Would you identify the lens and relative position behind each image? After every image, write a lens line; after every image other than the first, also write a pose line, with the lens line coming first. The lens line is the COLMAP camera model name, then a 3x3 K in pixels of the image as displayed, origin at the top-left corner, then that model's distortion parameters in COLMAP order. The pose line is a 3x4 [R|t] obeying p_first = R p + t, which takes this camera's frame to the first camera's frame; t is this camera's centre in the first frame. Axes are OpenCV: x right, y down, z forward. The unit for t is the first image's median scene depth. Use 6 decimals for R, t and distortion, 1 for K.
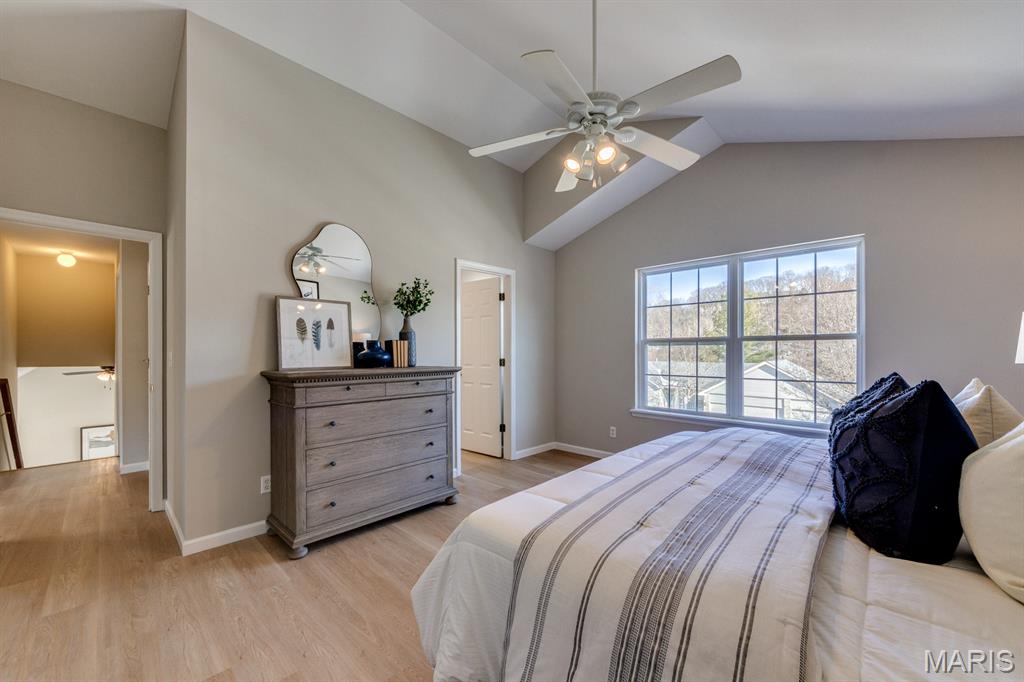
lens RADIAL K [[395.9, 0, 512.4], [0, 395.9, 348.2], [0, 0, 1]] dist [-0.000273, 0.000035]
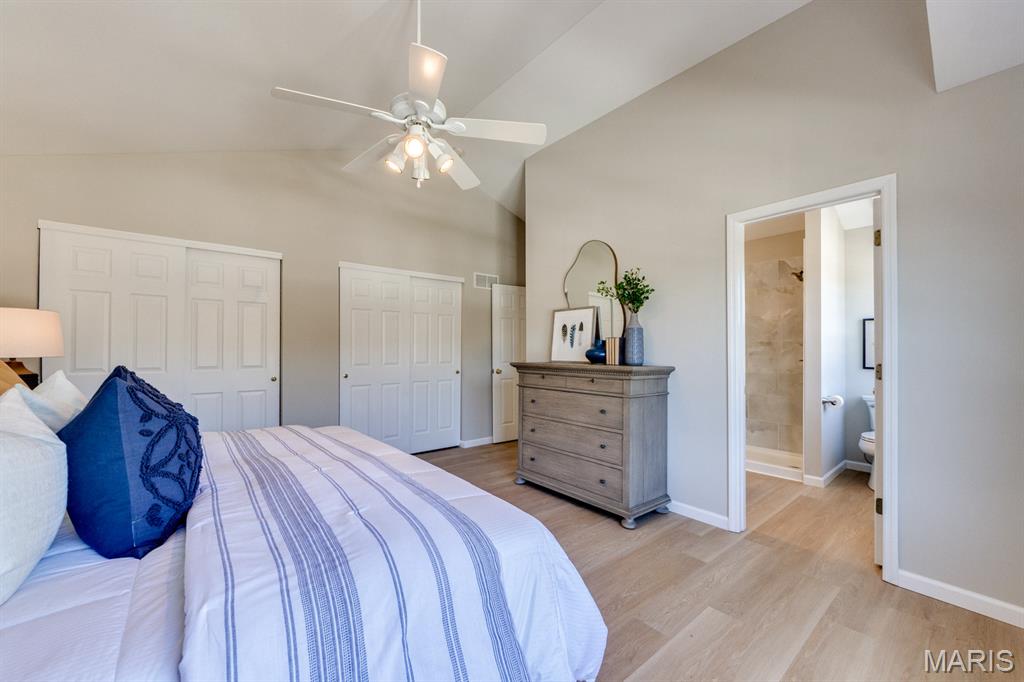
lens RADIAL K [[395.9, 0, 513.4], [0, 395.9, 346.4], [0, 0, 1]] dist [-0.000273, 0.000035]
pose [[-0.121372, -0.007160, -0.992581, 0.785082], [0.004766, 0.999958, -0.007796, 0.008965], [0.992596, -0.005677, -0.121333, 0.933108]]
